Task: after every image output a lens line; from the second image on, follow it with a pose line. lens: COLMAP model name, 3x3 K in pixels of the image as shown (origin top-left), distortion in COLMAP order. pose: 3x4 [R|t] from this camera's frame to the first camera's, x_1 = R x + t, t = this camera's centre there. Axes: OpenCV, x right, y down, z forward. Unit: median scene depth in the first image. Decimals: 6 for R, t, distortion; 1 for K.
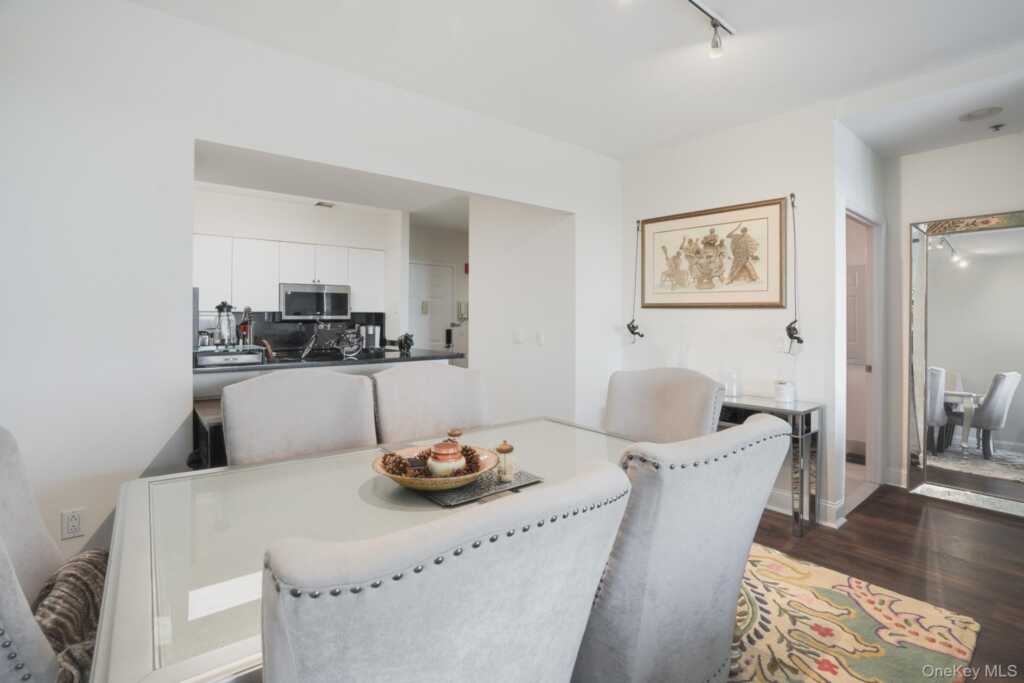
lens RADIAL K [[477.4, 0, 511.2], [0, 477.4, 333.5], [0, 0, 1]] dist [-0.041283, 0.012822]
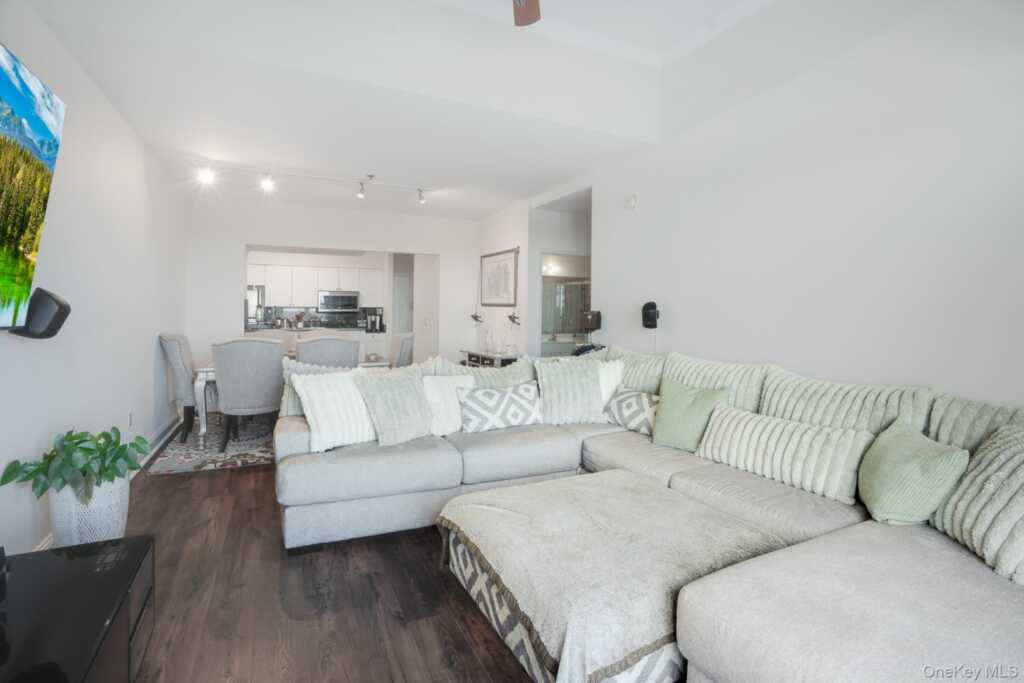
lens RADIAL K [[477.4, 0, 478.6], [0, 477.4, 316.1], [0, 0, 1]] dist [-0.041283, 0.012822]
pose [[0.960708, 0.008273, -0.277437, 0.719481], [-0.014899, 0.999652, -0.021783, 0.021455], [0.277160, 0.025061, 0.960497, -0.659725]]
